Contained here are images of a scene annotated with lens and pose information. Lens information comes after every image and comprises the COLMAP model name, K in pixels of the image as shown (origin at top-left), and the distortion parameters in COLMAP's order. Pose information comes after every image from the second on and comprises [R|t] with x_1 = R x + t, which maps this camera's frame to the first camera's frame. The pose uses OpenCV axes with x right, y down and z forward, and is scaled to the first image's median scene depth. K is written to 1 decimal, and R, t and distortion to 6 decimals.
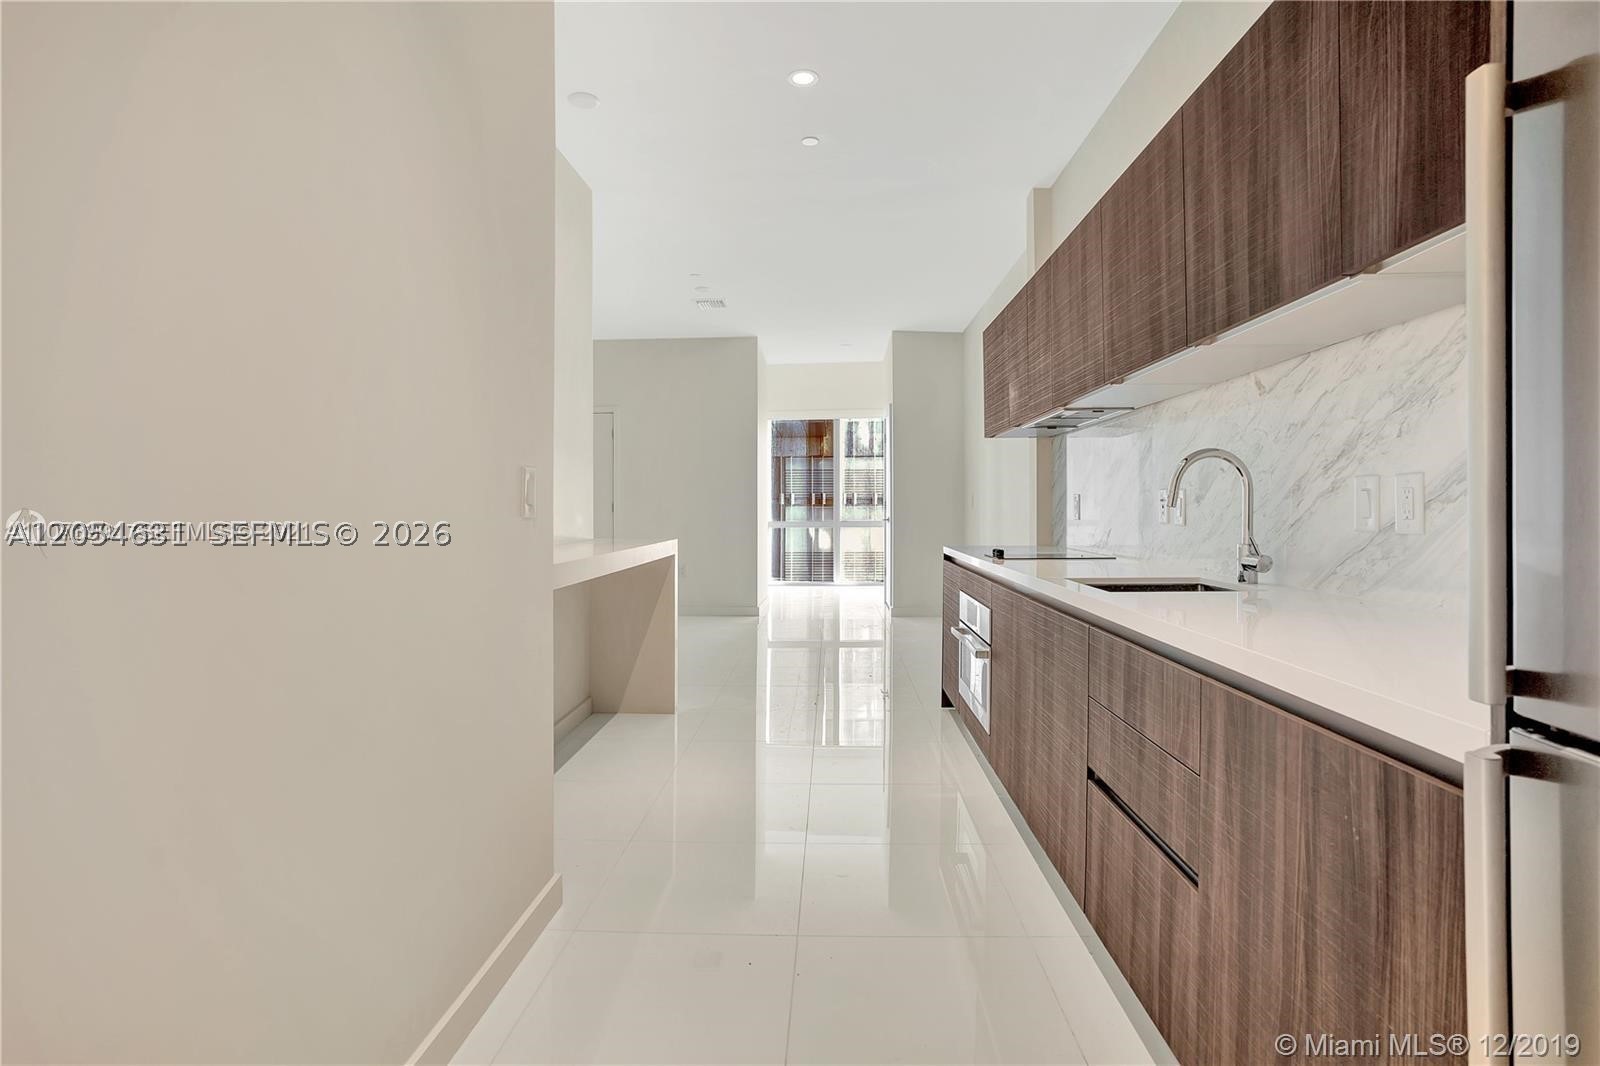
lens RADIAL K [[805.8, 0, 777.7], [0, 805.8, 498.6], [0, 0, 1]] dist [-0.035429, 0.009561]
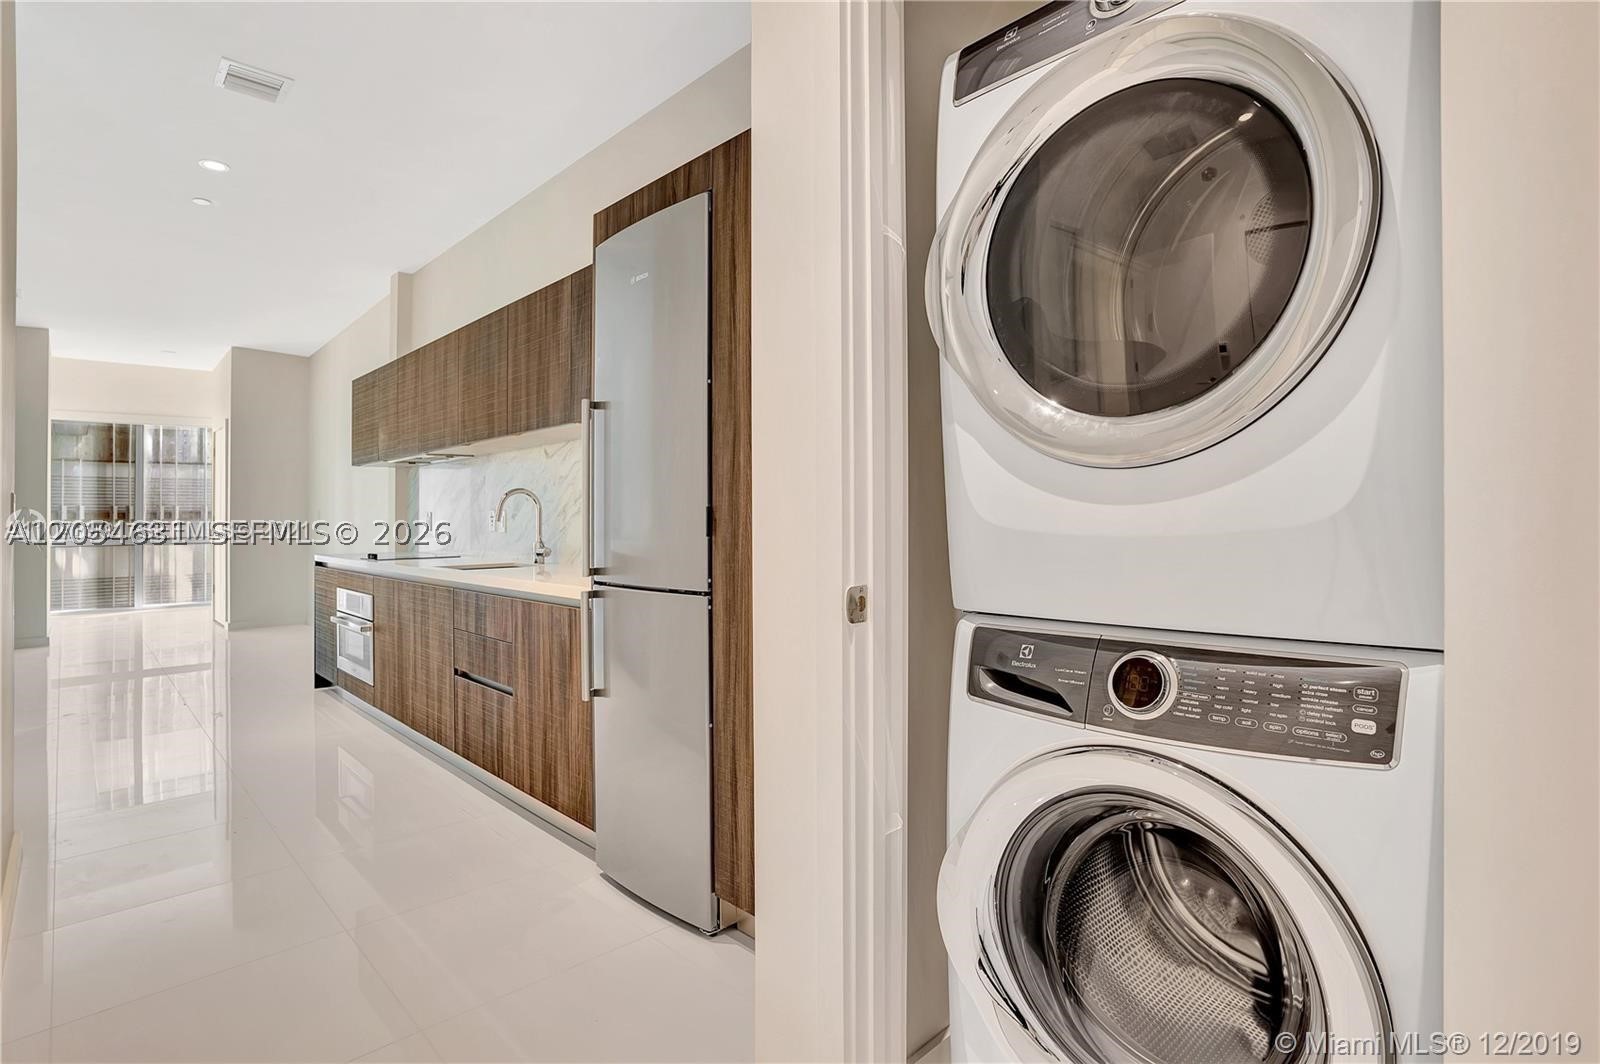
lens RADIAL K [[805.8, 0, 805.0], [0, 805.8, 515.1], [0, 0, 1]] dist [-0.035429, 0.009561]
pose [[0.677052, 0.000582, 0.735935, -0.312878], [-0.004463, 0.999985, 0.003316, -0.011328], [-0.735921, -0.005530, 0.677044, -0.619285]]
